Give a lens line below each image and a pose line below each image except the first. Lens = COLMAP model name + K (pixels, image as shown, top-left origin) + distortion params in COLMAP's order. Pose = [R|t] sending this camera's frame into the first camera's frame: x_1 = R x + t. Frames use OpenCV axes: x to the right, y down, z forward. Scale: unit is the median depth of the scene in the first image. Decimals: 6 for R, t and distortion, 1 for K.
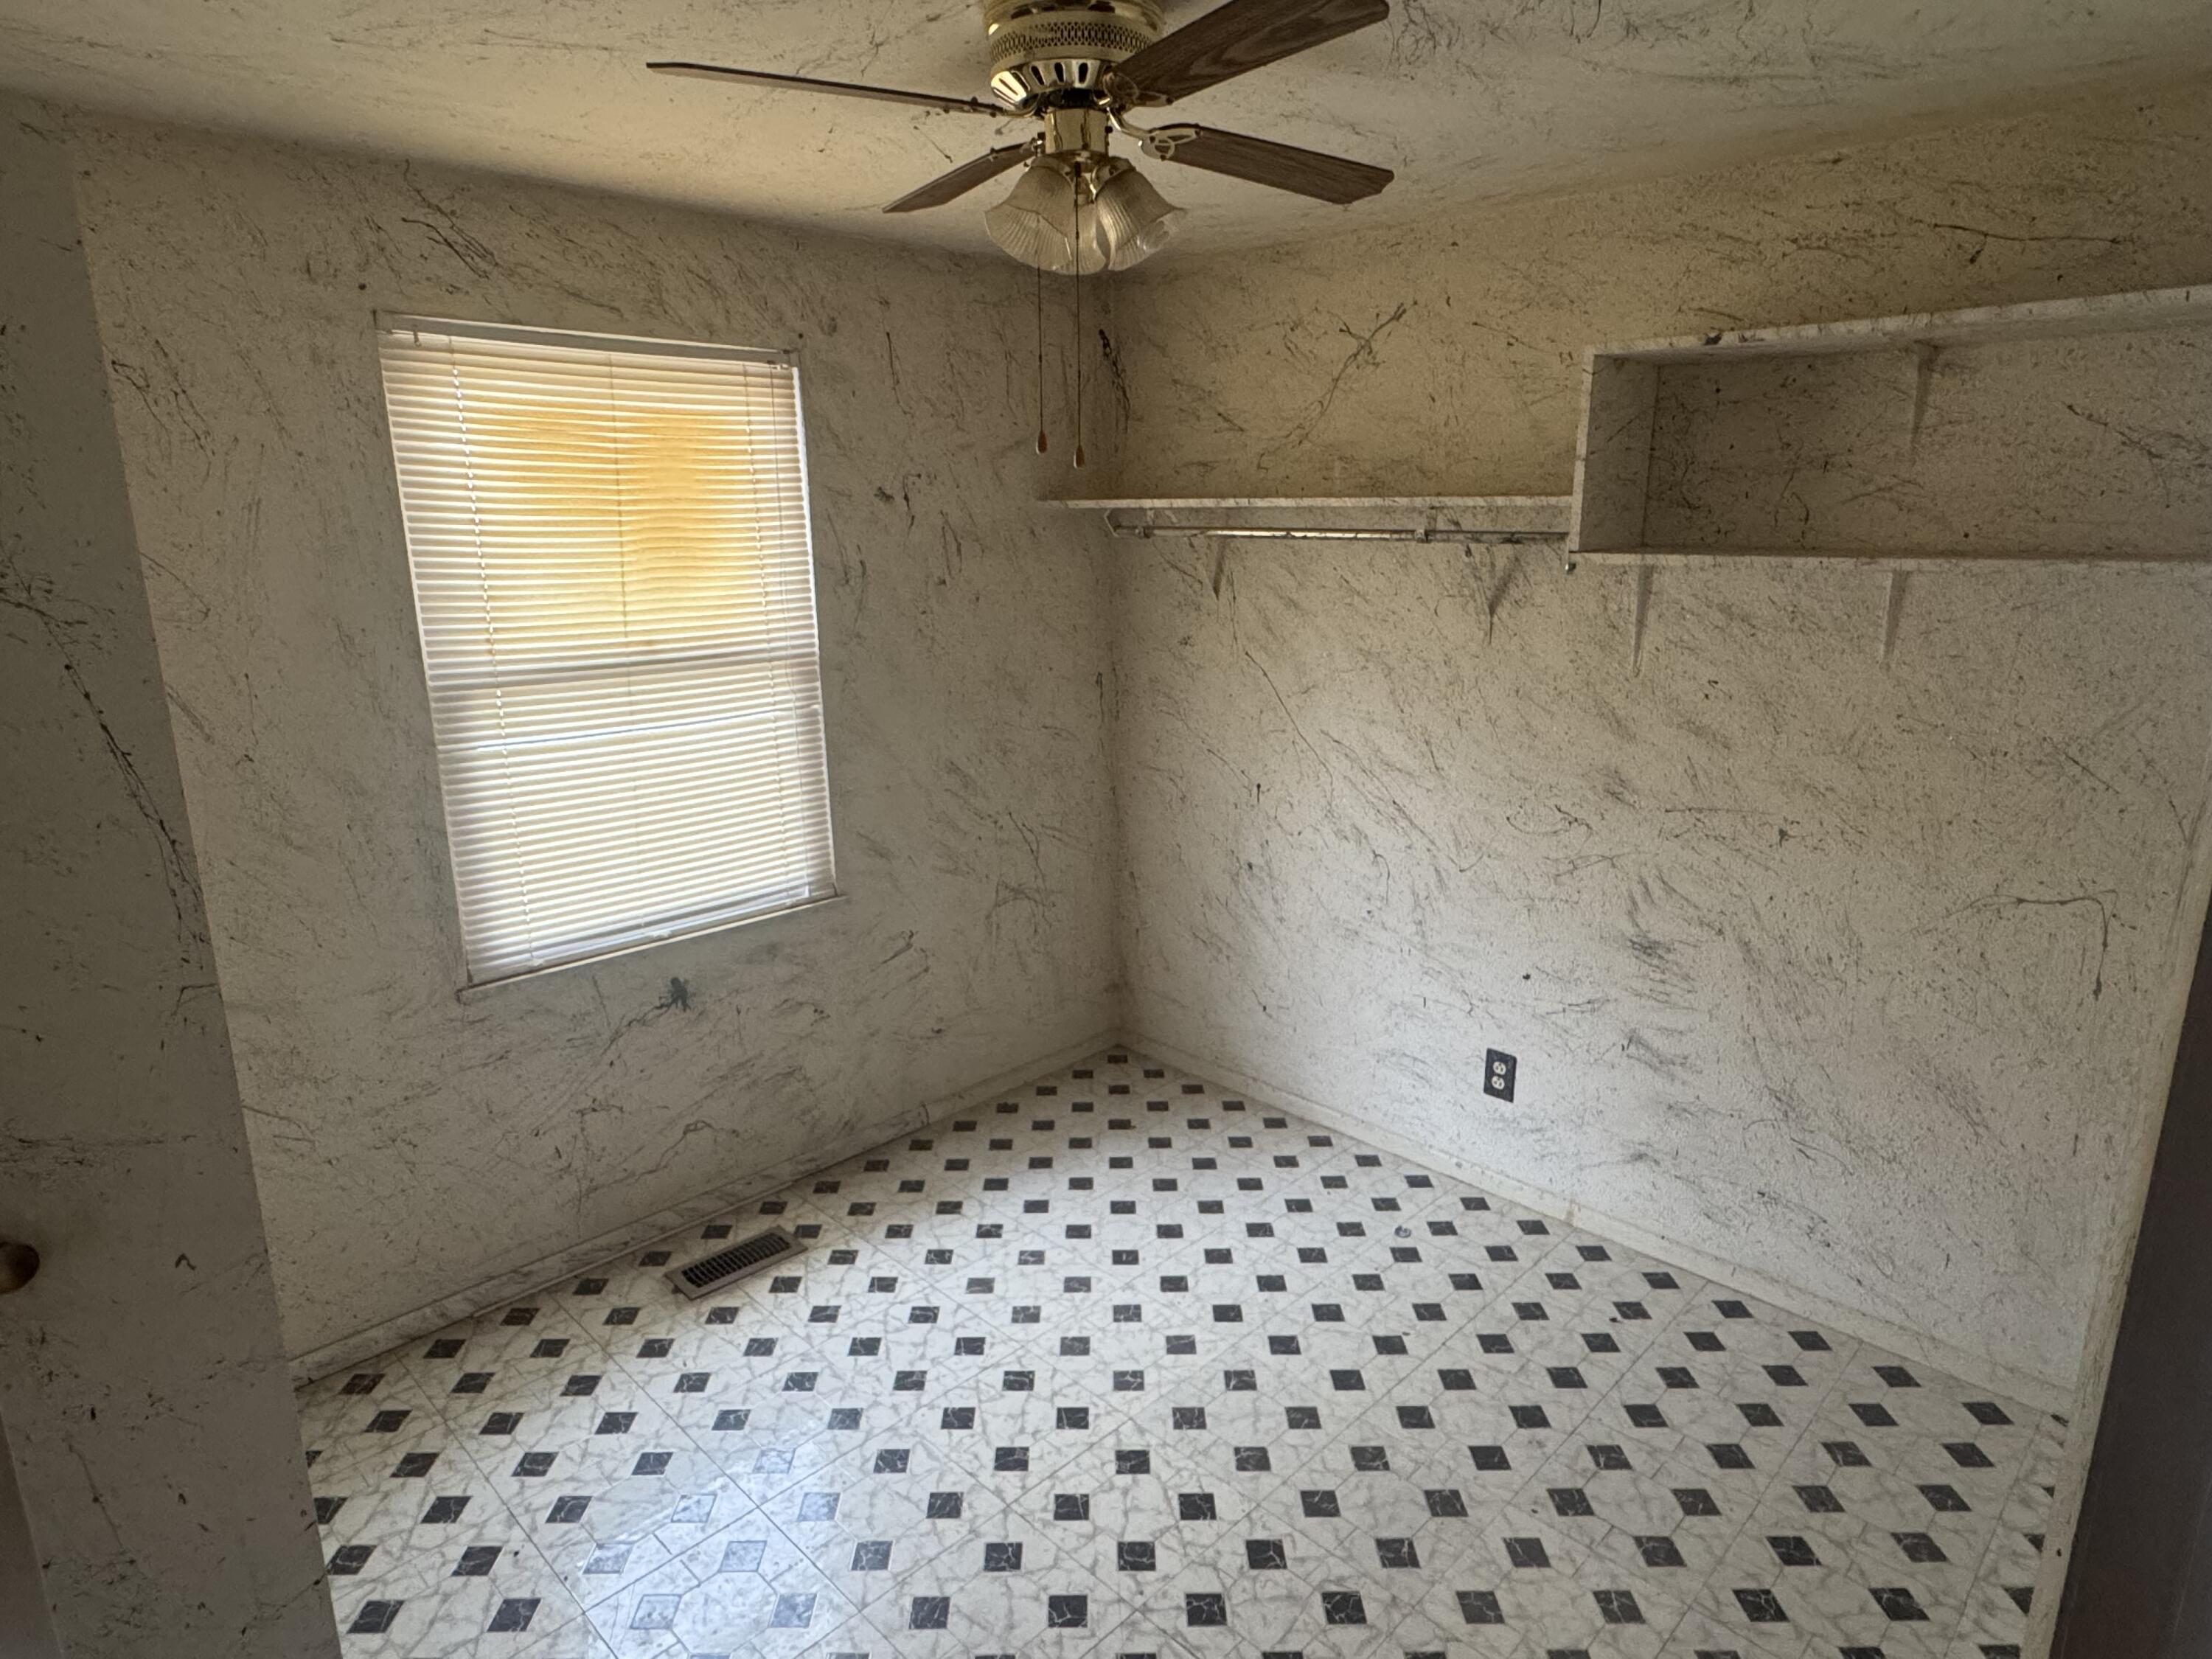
lens RADIAL K [[1278.2, 0, 1111.1], [0, 1278.2, 827.8], [0, 0, 1]] dist [-0.003164, 0.001774]
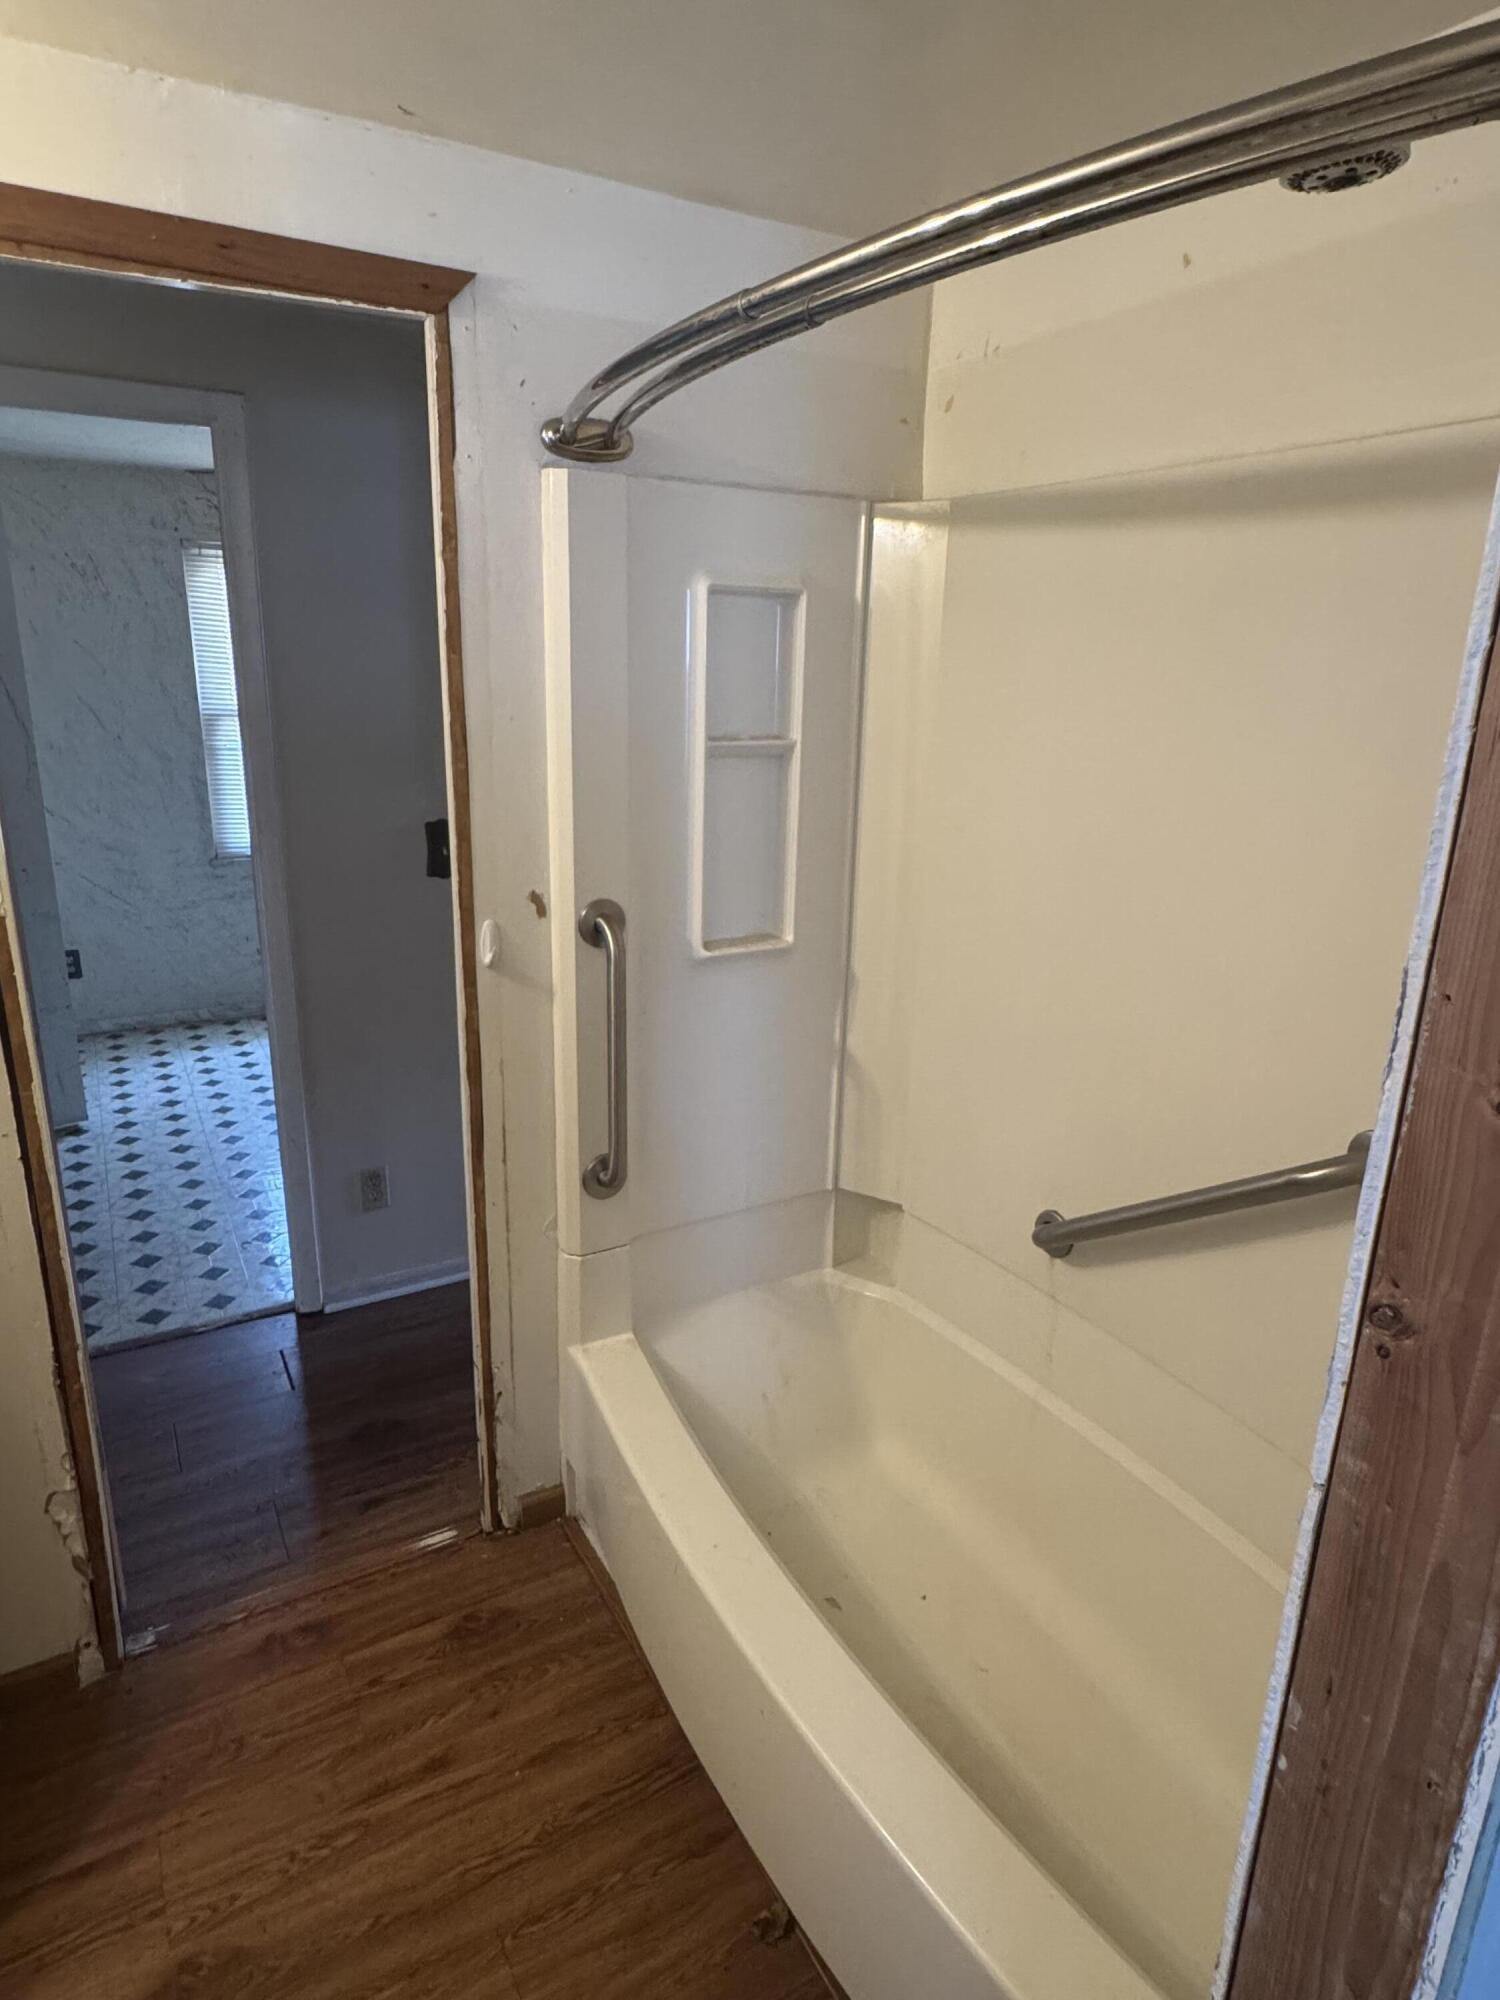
lens RADIAL K [[1155.7, 0, 748.4], [0, 1155.7, 992.9], [0, 0, 1]] dist [-0.003164, 0.001774]
pose [[0.964113, 0.113760, -0.239884, 0.933190], [-0.102068, 0.992926, 0.060658, 0.154825], [0.245088, -0.033997, 0.968905, -0.724650]]
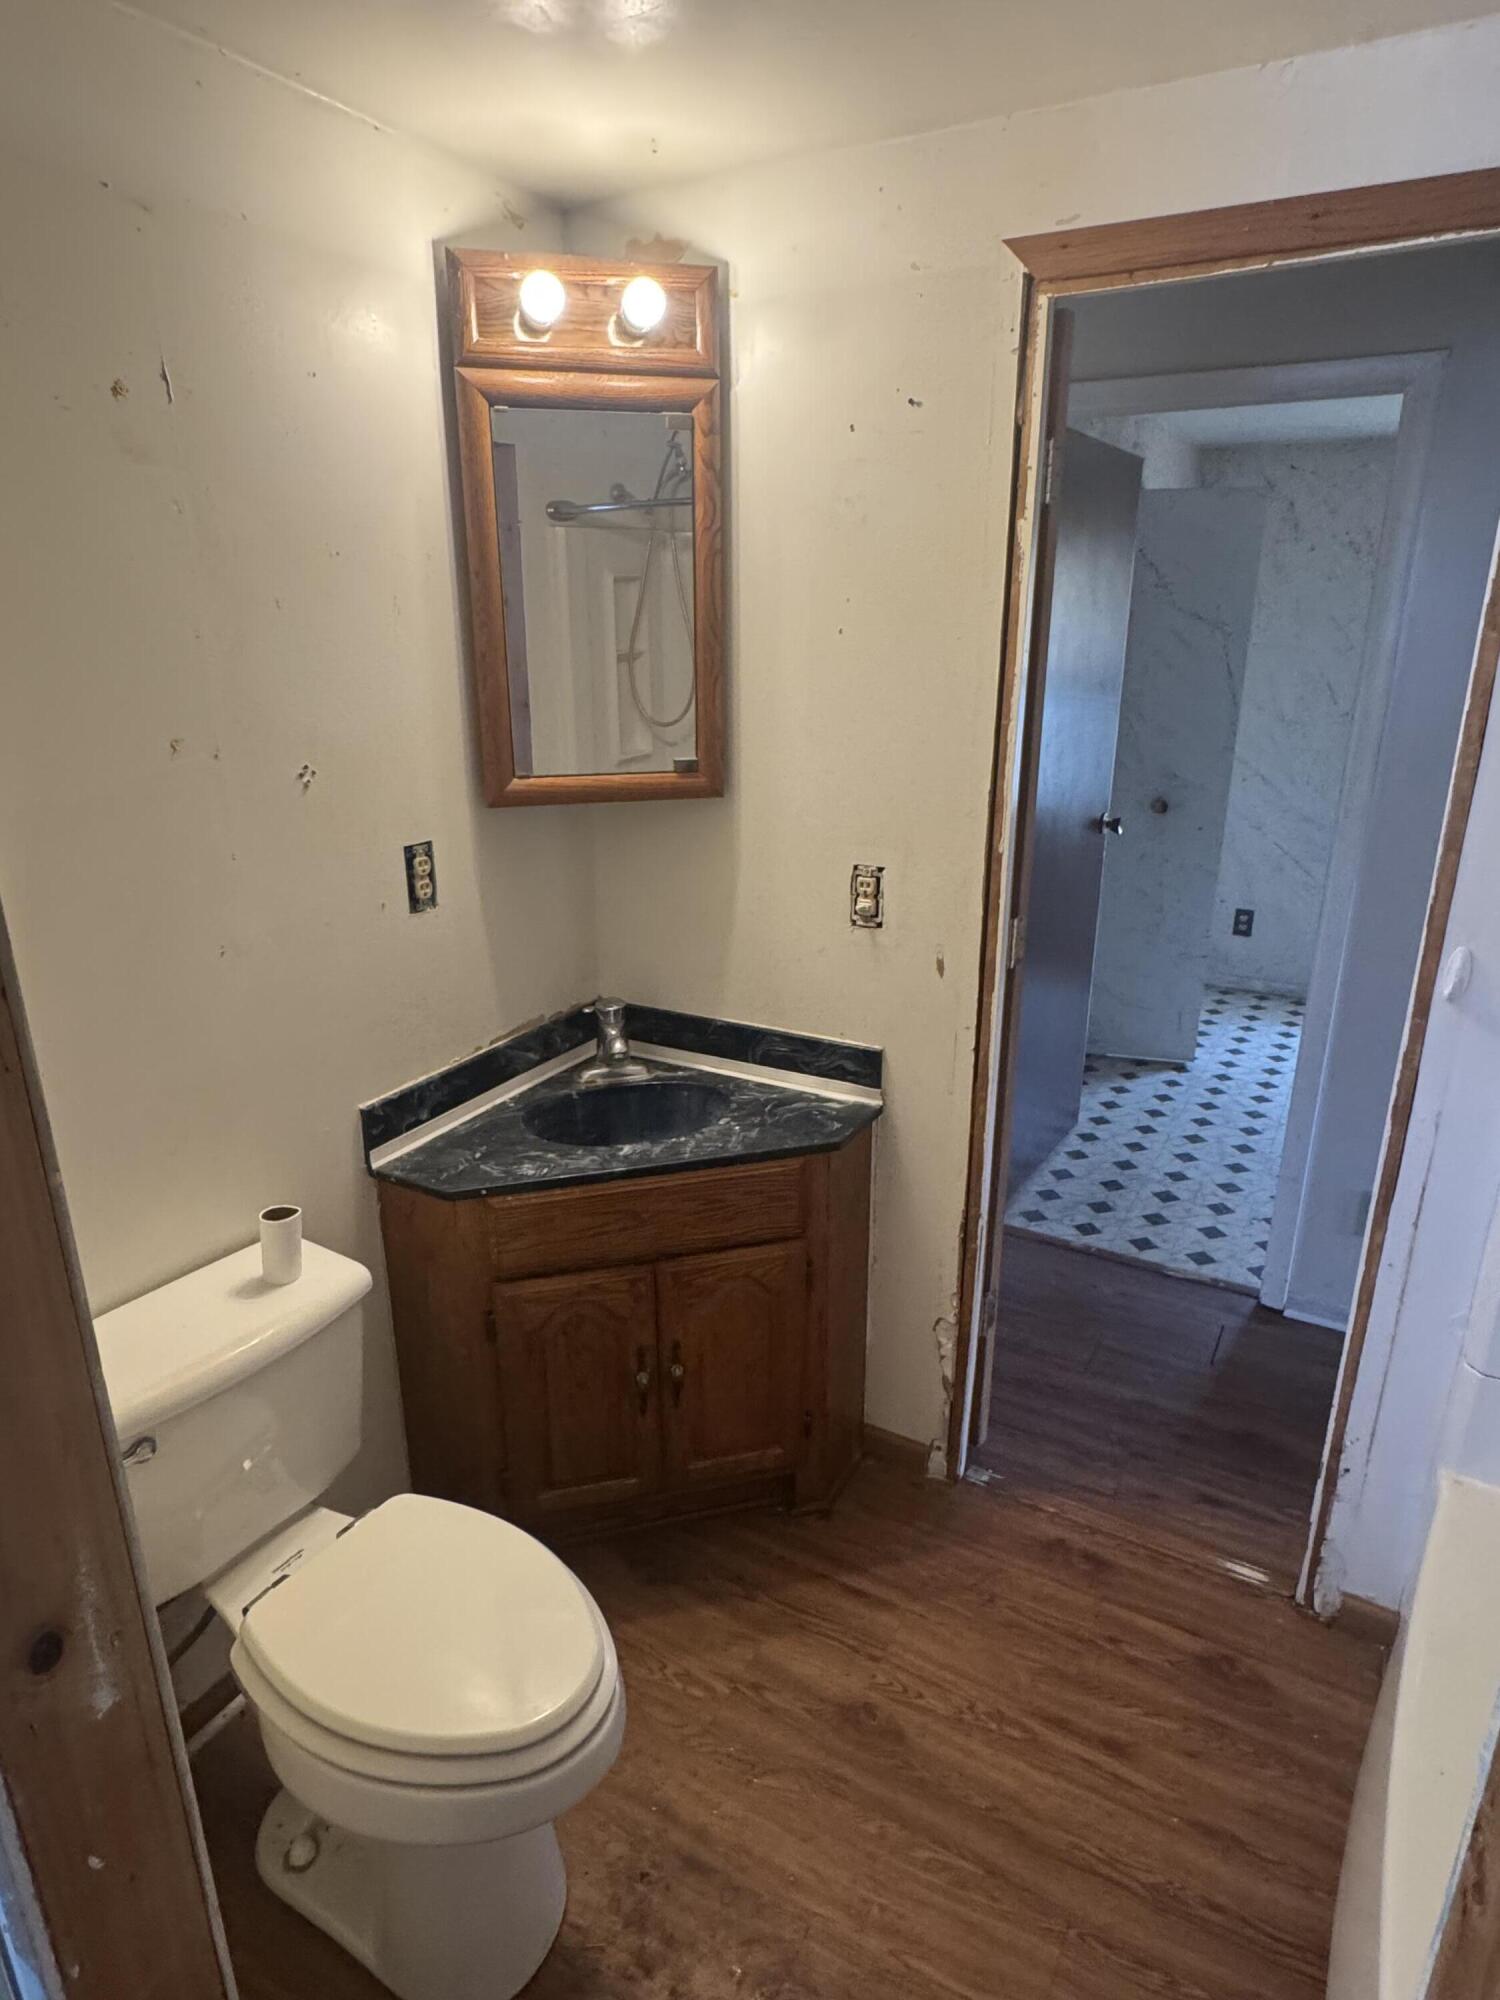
lens RADIAL K [[1155.7, 0, 747.3], [0, 1155.7, 1001.6], [0, 0, 1]] dist [-0.003164, 0.001774]
pose [[0.266390, 0.325732, -0.907158, 1.164055], [-0.228660, 0.935656, 0.268818, 0.091422], [0.936350, 0.135821, 0.323731, -0.523883]]
